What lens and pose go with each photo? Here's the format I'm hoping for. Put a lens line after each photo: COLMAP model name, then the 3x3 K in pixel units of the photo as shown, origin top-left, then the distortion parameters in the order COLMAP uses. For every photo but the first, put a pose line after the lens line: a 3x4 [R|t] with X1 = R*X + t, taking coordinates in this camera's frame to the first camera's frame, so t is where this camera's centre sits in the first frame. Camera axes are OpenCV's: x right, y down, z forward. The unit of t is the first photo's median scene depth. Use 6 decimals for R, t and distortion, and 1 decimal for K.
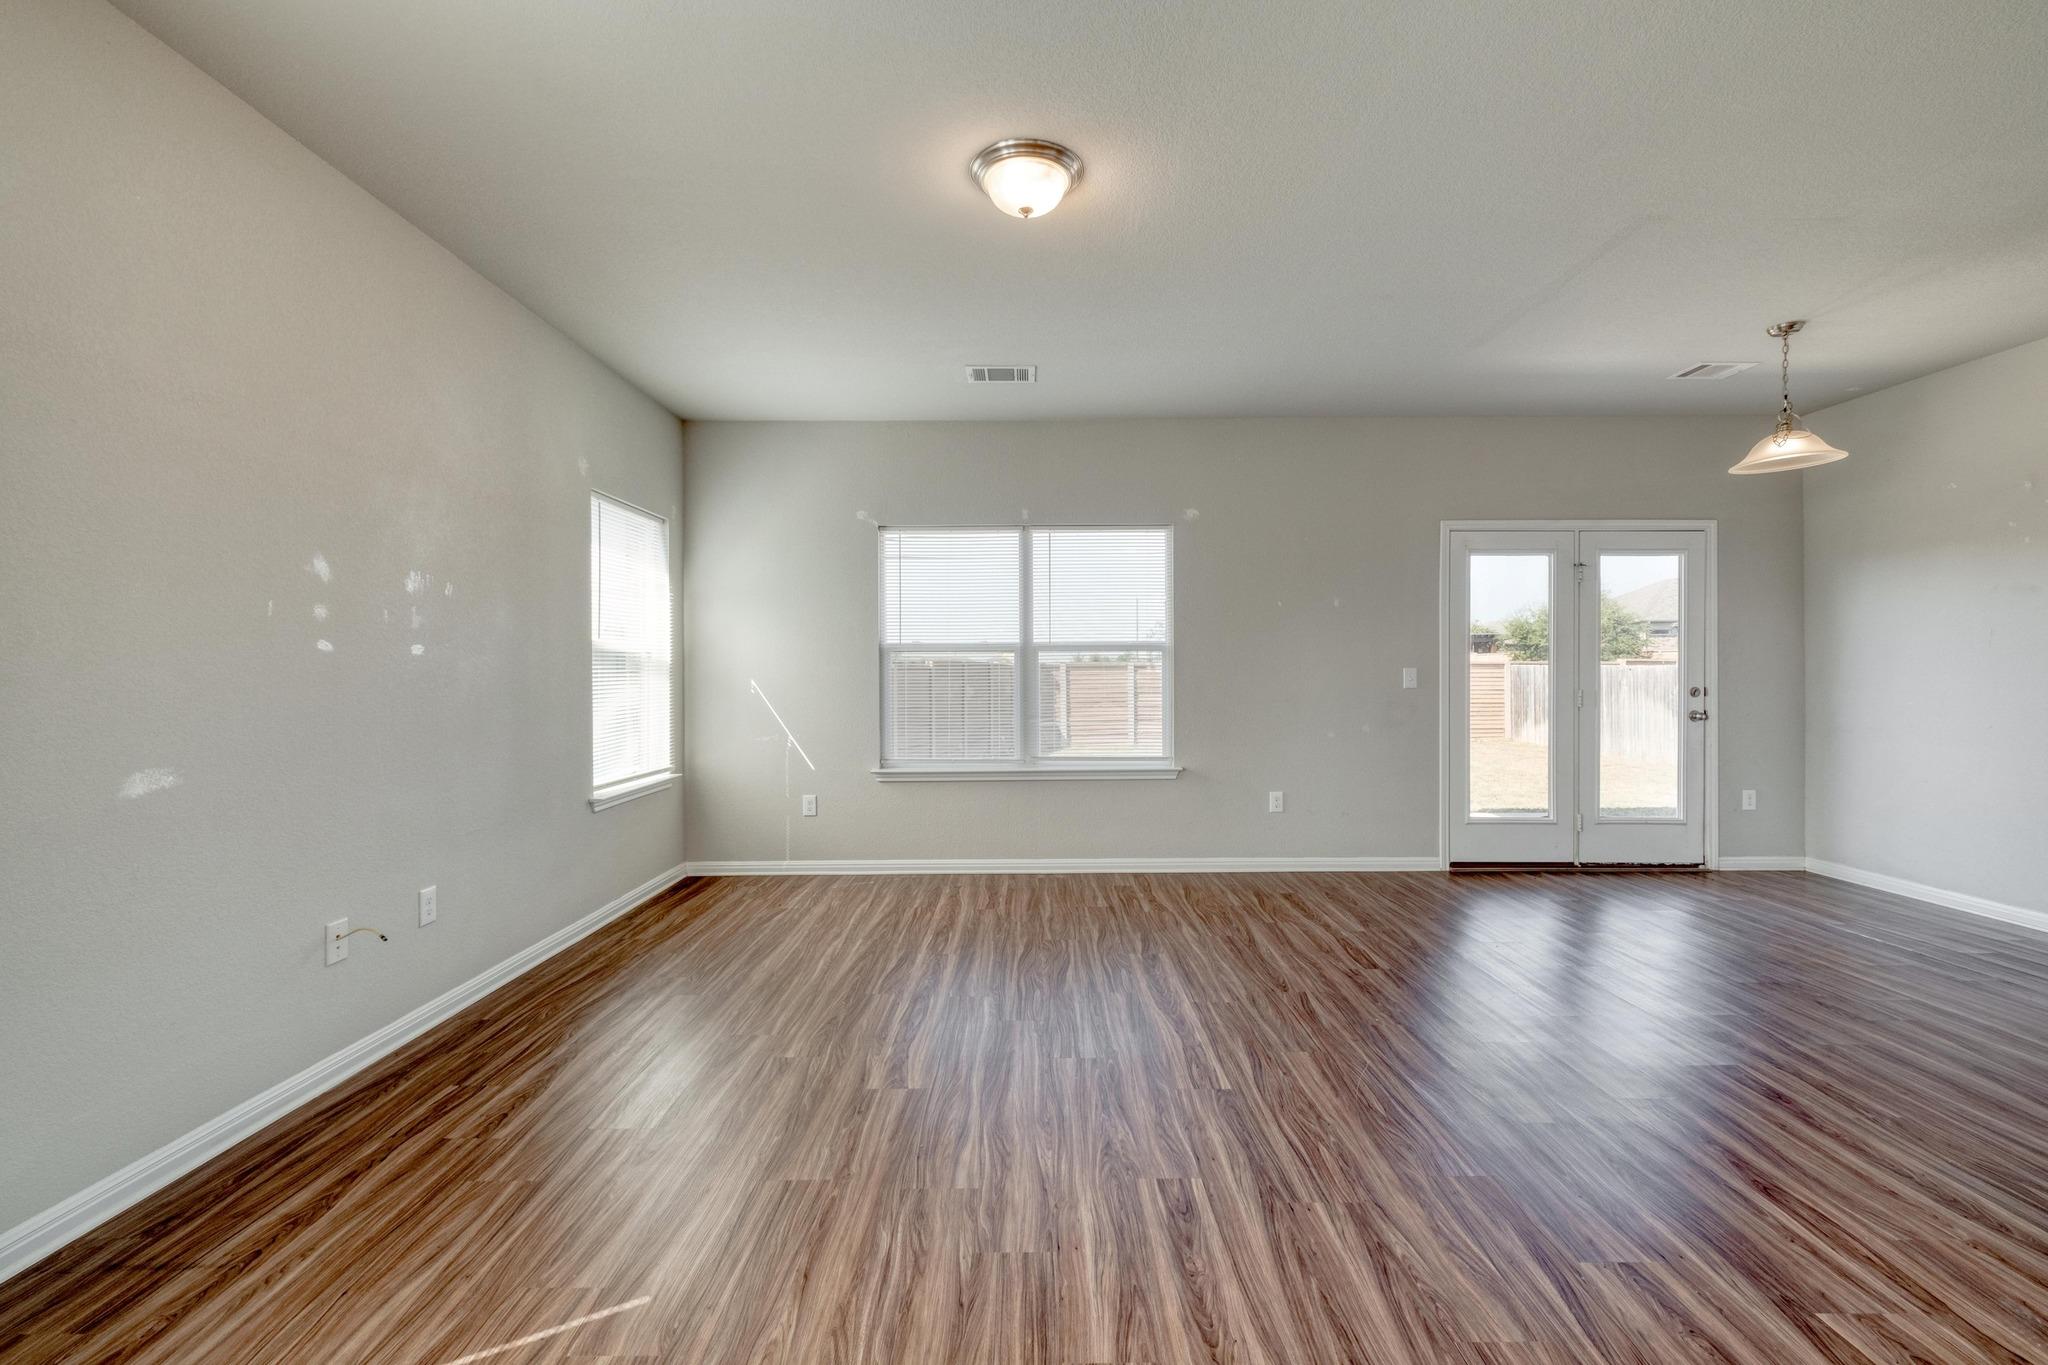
lens RADIAL K [[880.3, 0, 1030.1], [0, 880.3, 673.4], [0, 0, 1]] dist [0.007668, -0.003128]
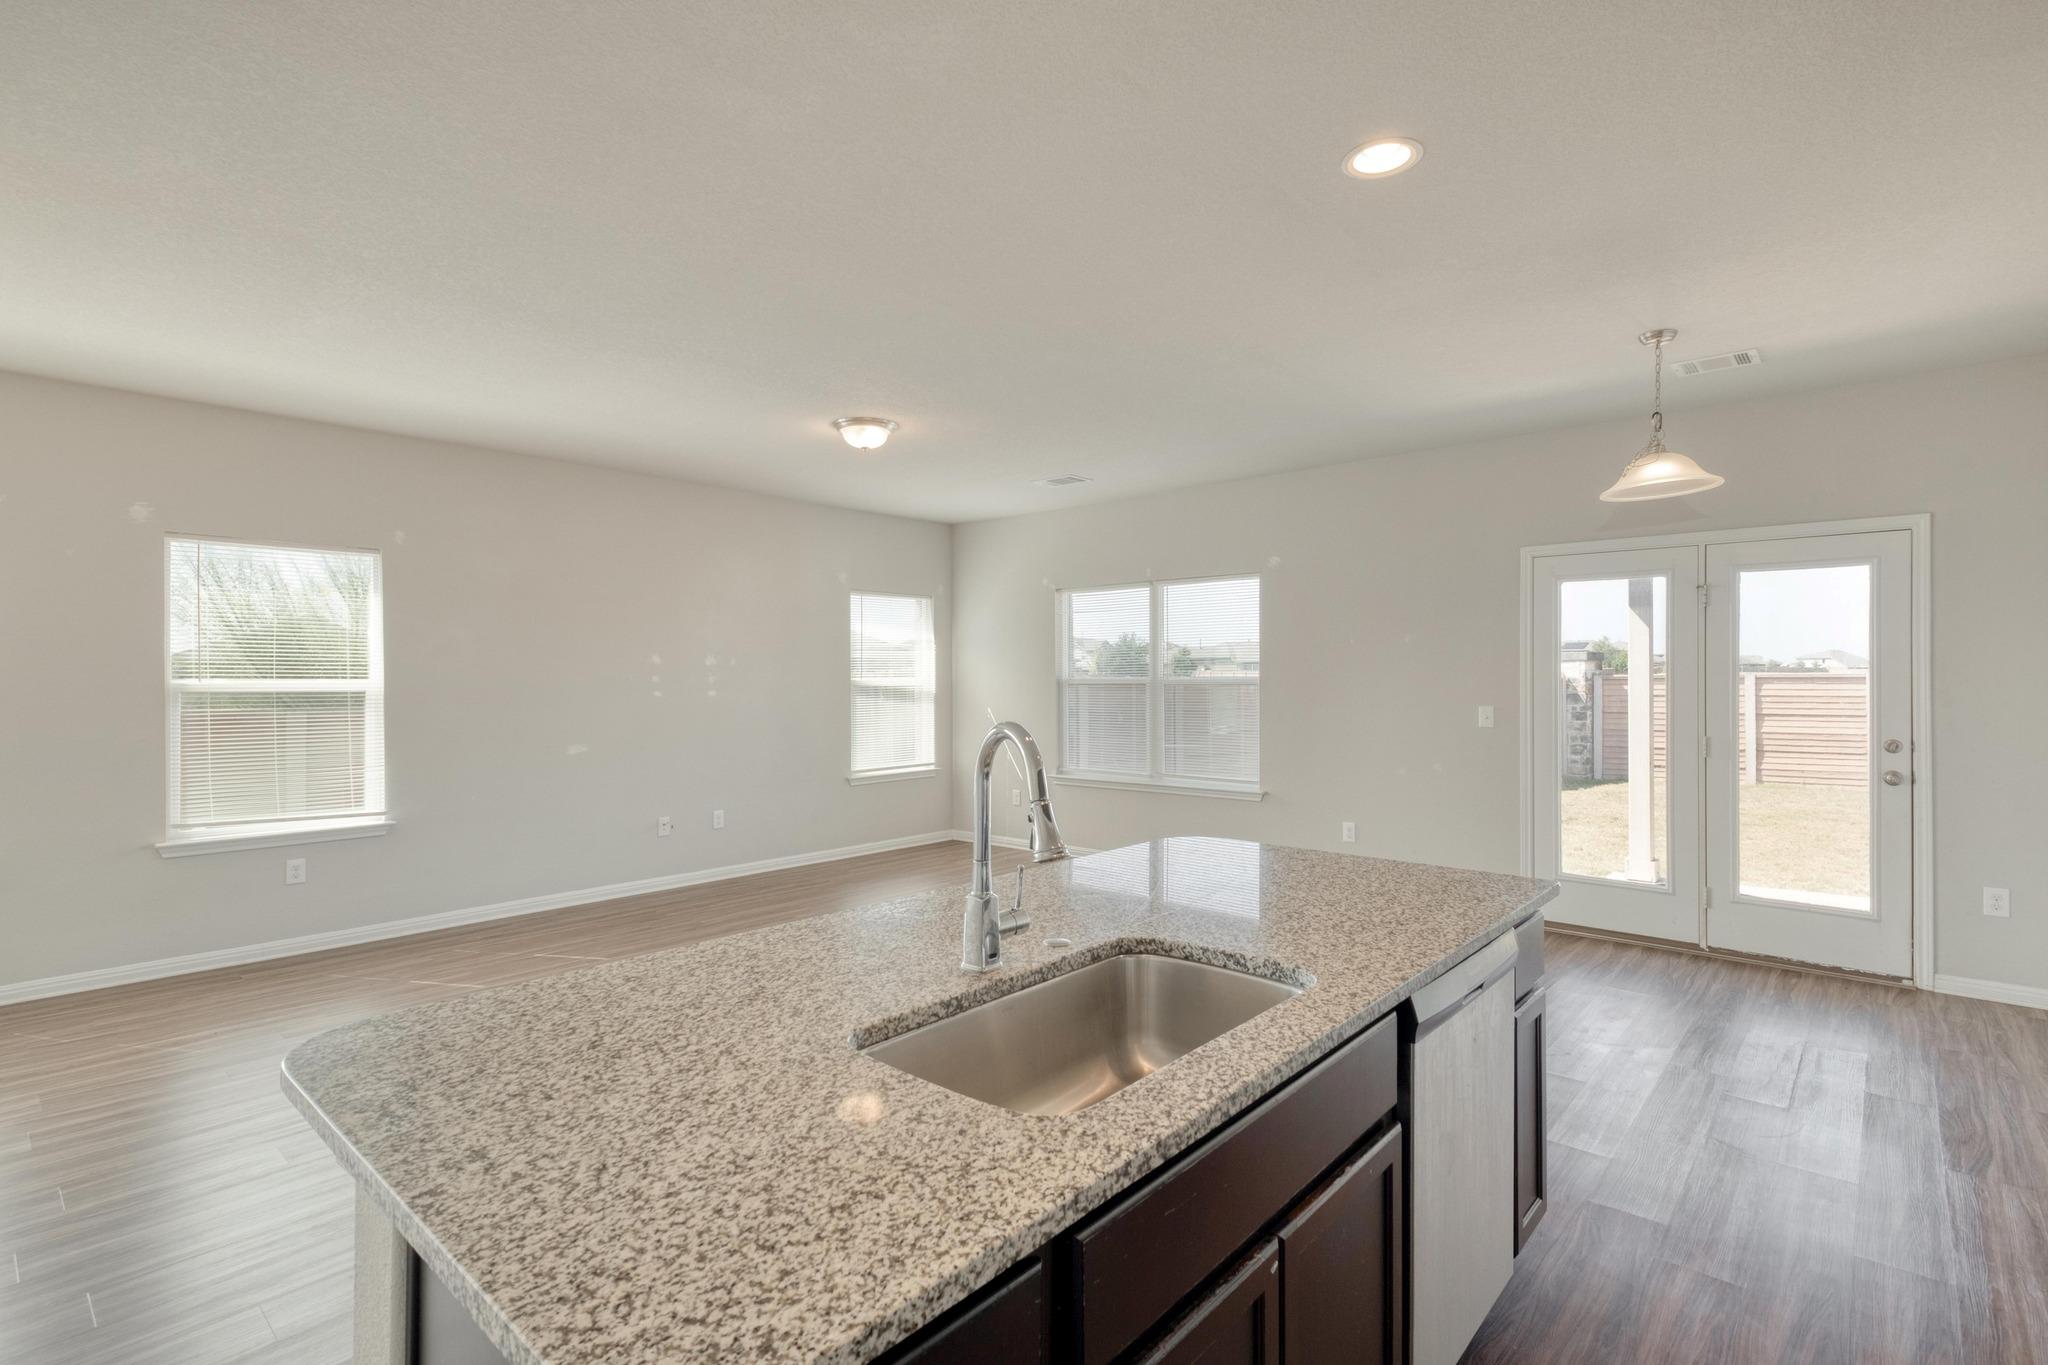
lens RADIAL K [[986.7, 0, 1032.9], [0, 986.7, 678.6], [0, 0, 1]] dist [0.025051, -0.000026]
pose [[0.746533, 0.002323, -0.665345, 0.775876], [-0.001314, 0.999997, 0.002017, -0.037152], [0.665348, -0.000631, 0.746533, -0.120318]]
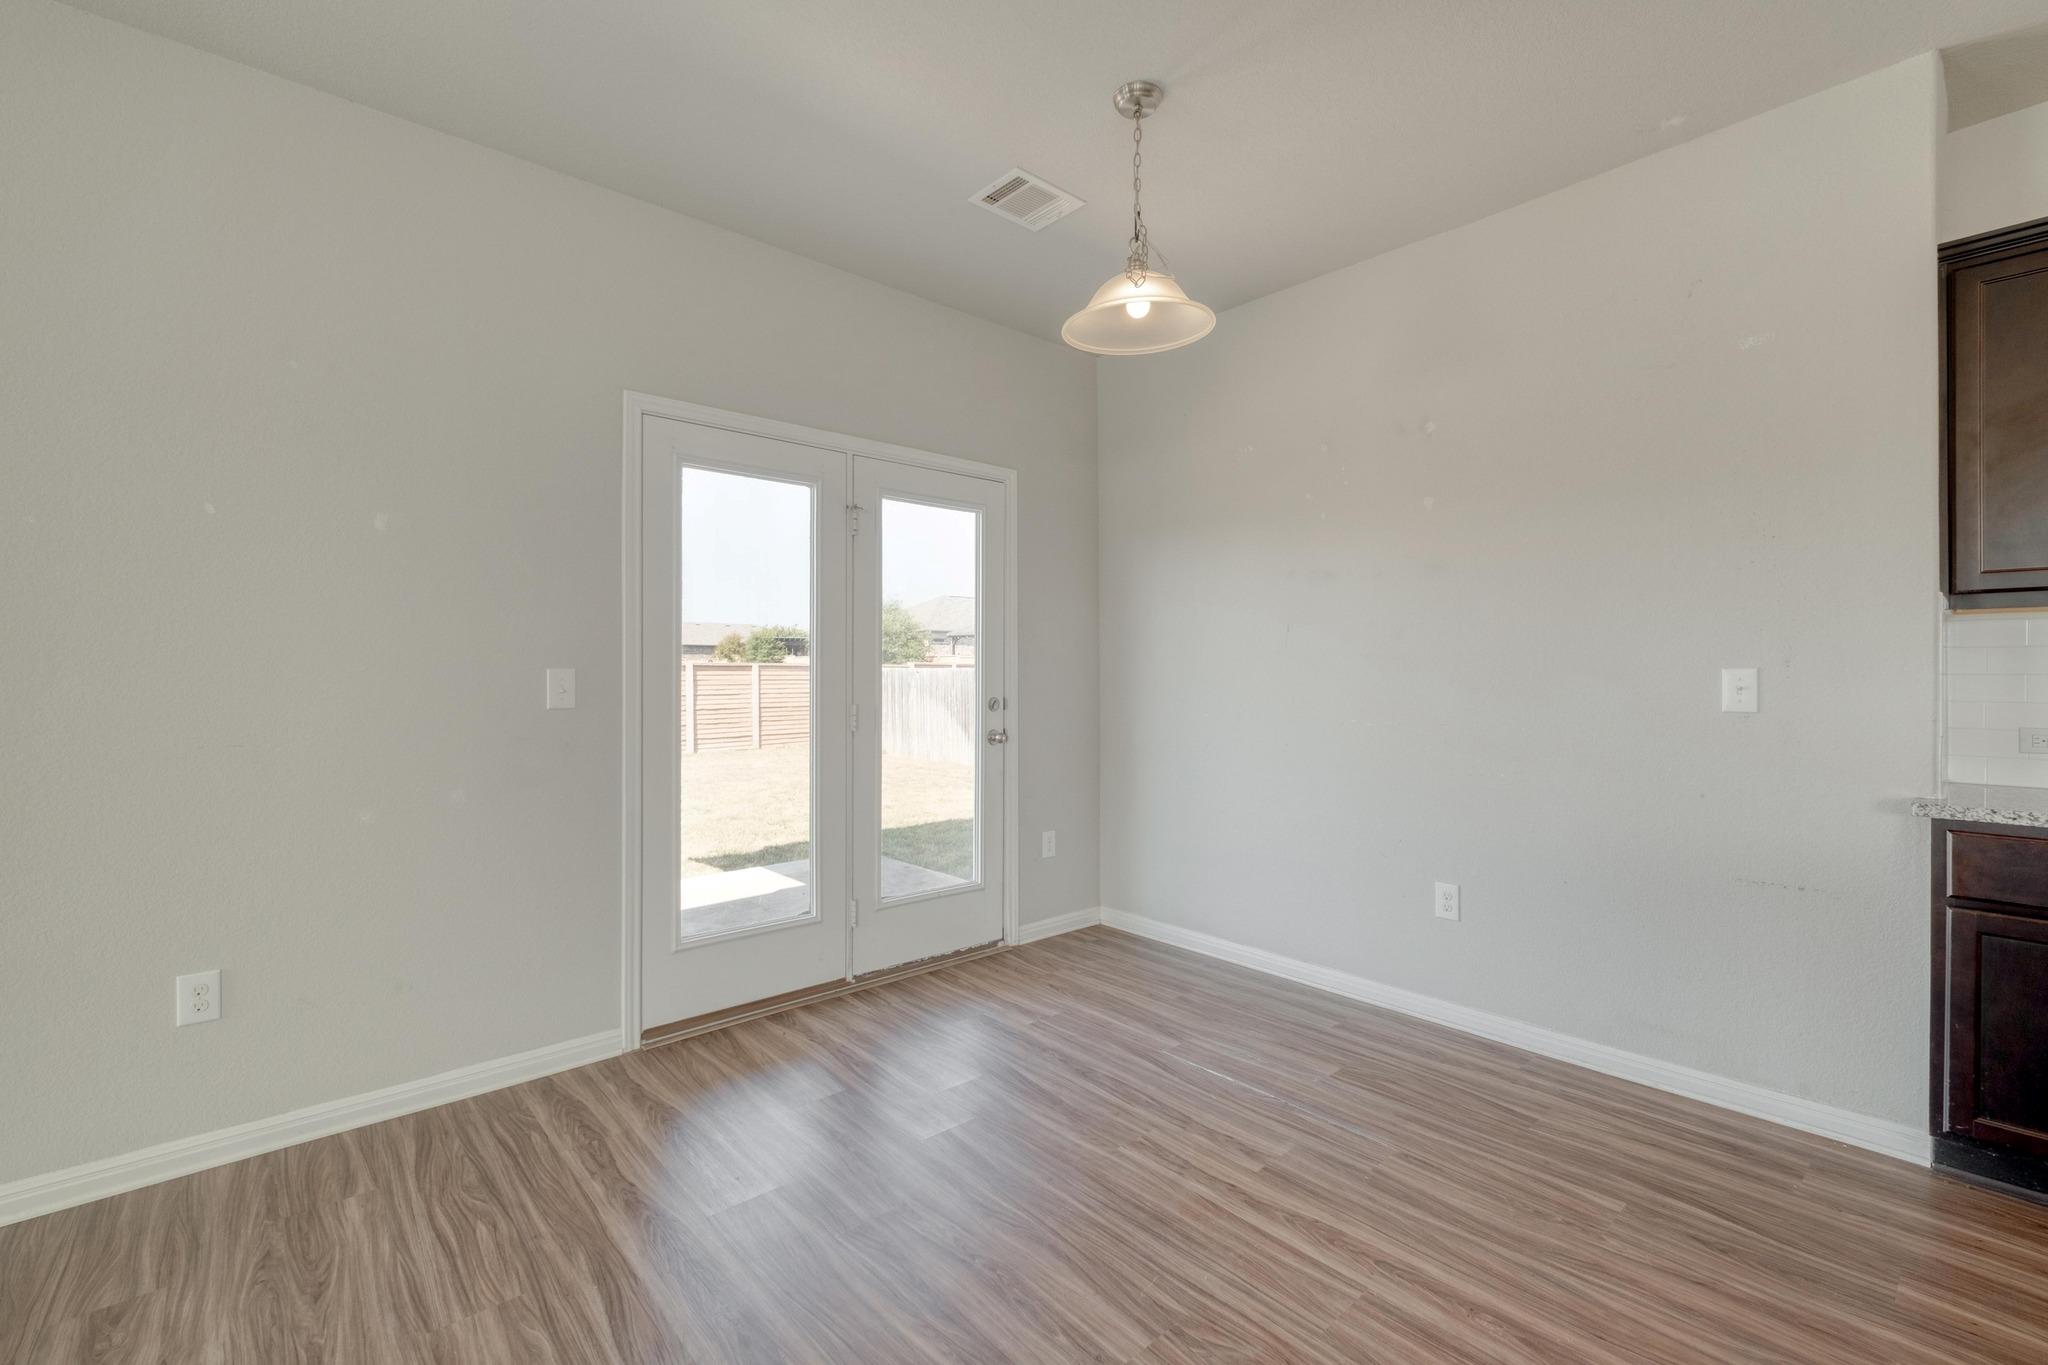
lens RADIAL K [[880.3, 0, 1022.4], [0, 880.3, 676.4], [0, 0, 1]] dist [0.007668, -0.003128]
pose [[0.754399, -0.000287, 0.656416, 0.298346], [-0.000546, 0.999999, 0.001065, -0.002378], [-0.656416, -0.001162, 0.754399, 0.442308]]
